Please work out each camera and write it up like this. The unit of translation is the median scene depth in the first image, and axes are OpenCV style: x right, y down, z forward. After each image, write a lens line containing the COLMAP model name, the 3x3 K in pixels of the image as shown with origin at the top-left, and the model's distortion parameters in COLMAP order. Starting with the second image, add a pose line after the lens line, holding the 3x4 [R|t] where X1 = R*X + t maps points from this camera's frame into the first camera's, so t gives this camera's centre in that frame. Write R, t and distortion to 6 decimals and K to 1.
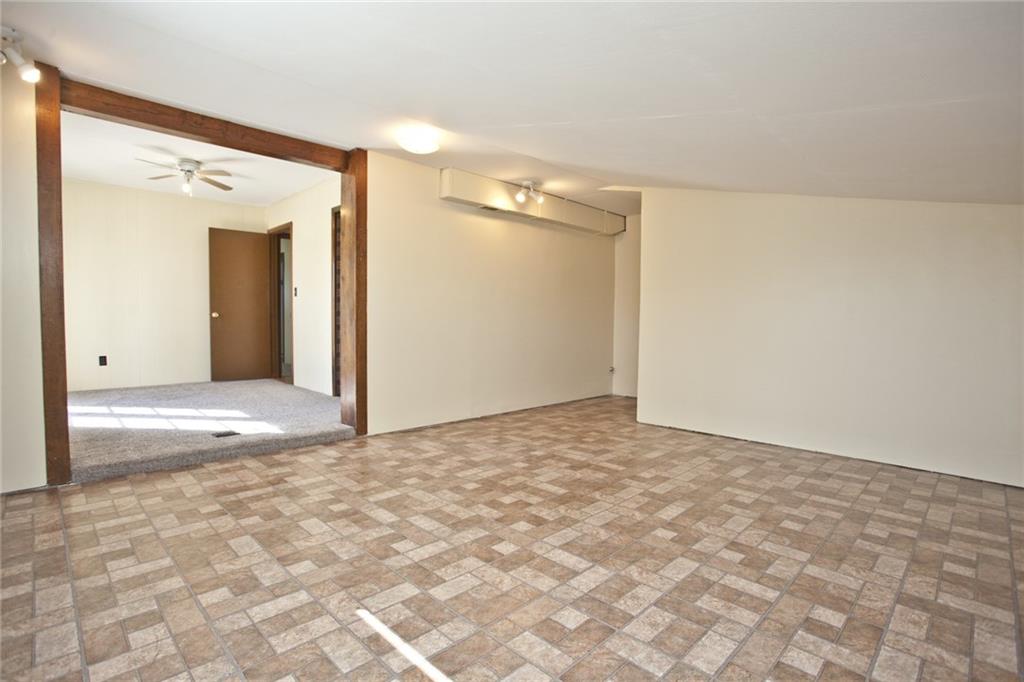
lens RADIAL K [[498.3, 0, 513.0], [0, 498.3, 340.5], [0, 0, 1]] dist [-0.074463, 0.027508]
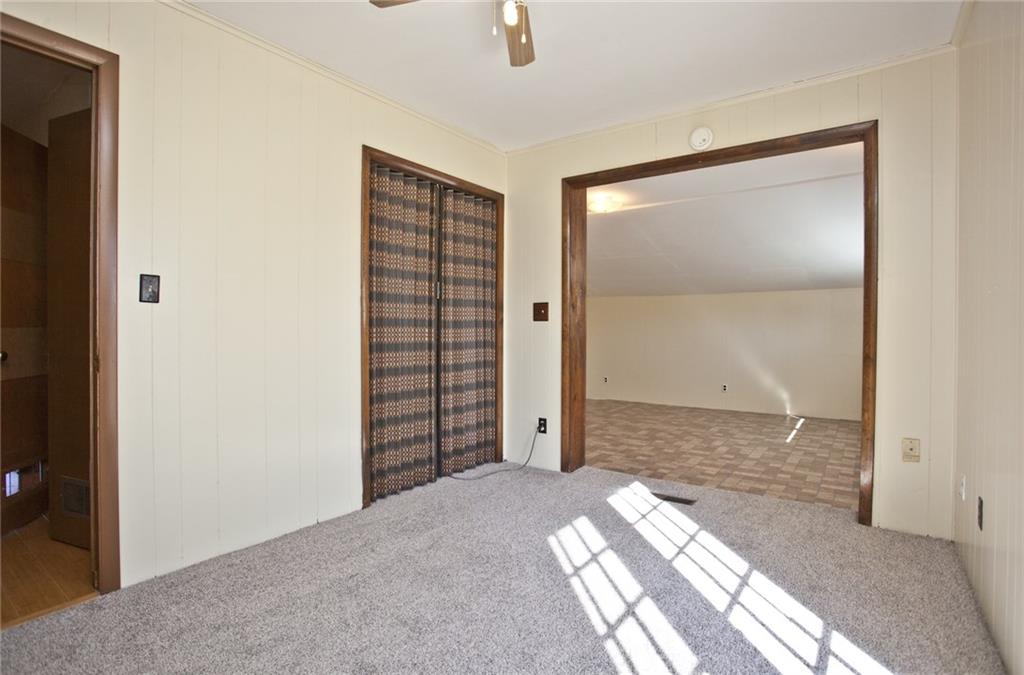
lens RADIAL K [[505.5, 0, 511.2], [0, 505.5, 334.4], [0, 0, 1]] dist [-0.062878, 0.026944]
pose [[-0.158245, -0.019219, 0.987213, -1.878194], [0.038869, 0.998914, 0.025678, -0.158935], [-0.986635, 0.042436, -0.157326, 1.924216]]
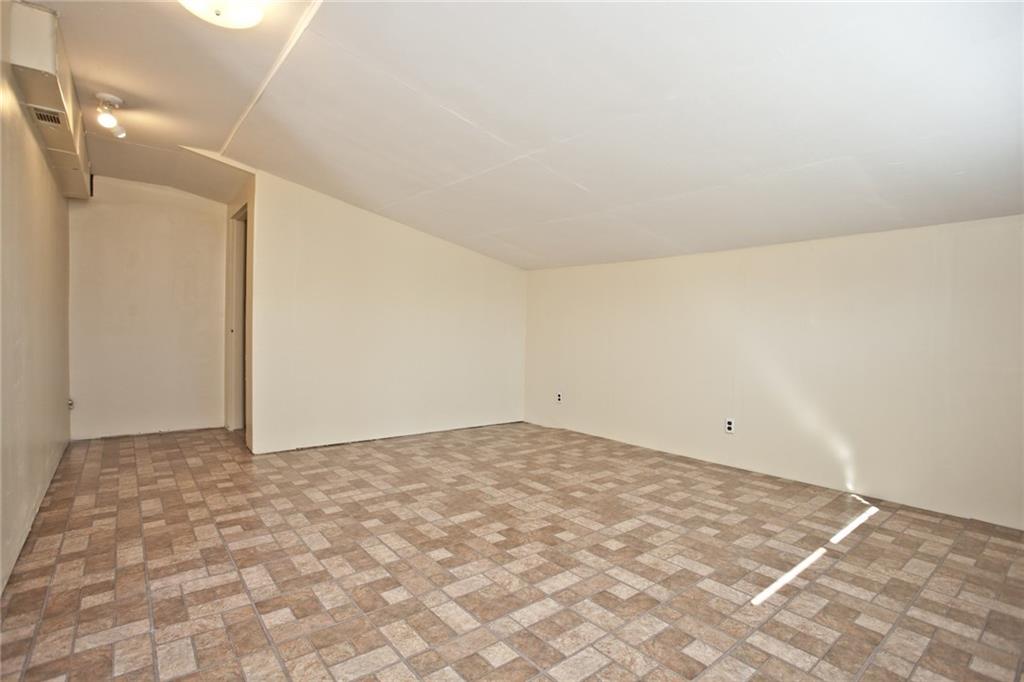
lens RADIAL K [[498.3, 0, 513.0], [0, 498.3, 340.5], [0, 0, 1]] dist [-0.074463, 0.027508]
pose [[0.106028, -0.031260, 0.993872, -0.898160], [0.027767, 0.999209, 0.028465, -0.064162], [-0.993975, 0.024578, 0.106812, 0.867604]]
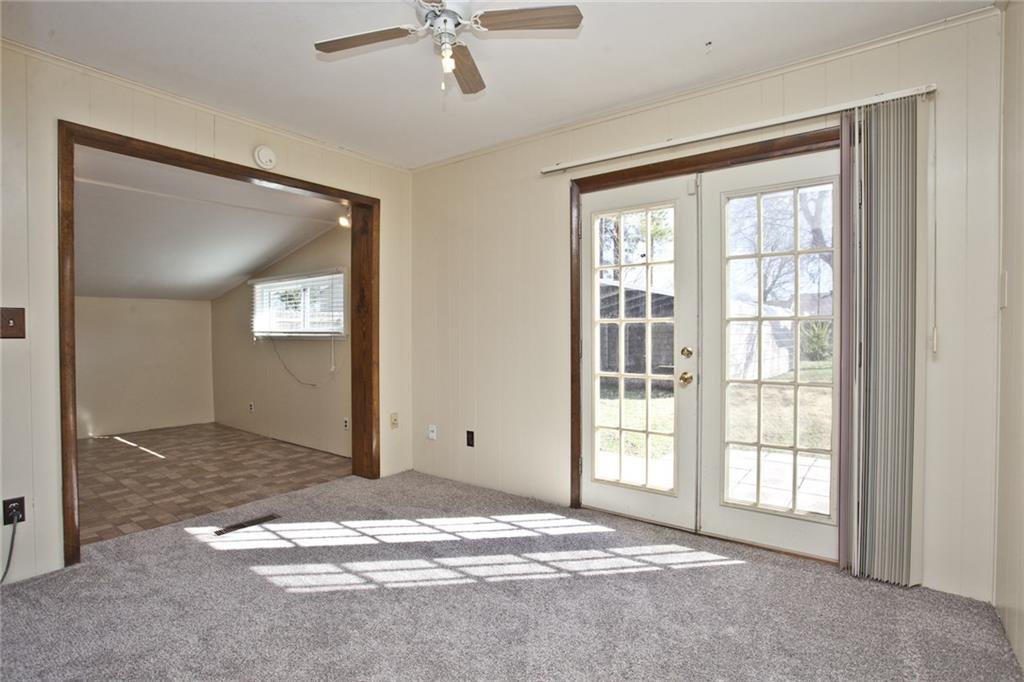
lens RADIAL K [[498.3, 0, 513.0], [0, 498.3, 340.5], [0, 0, 1]] dist [-0.074463, 0.027508]
pose [[-0.989313, -0.004558, -0.145738, -1.210419], [-0.012481, 0.998490, 0.053493, -0.207163], [0.145274, 0.054740, -0.987876, 2.536116]]
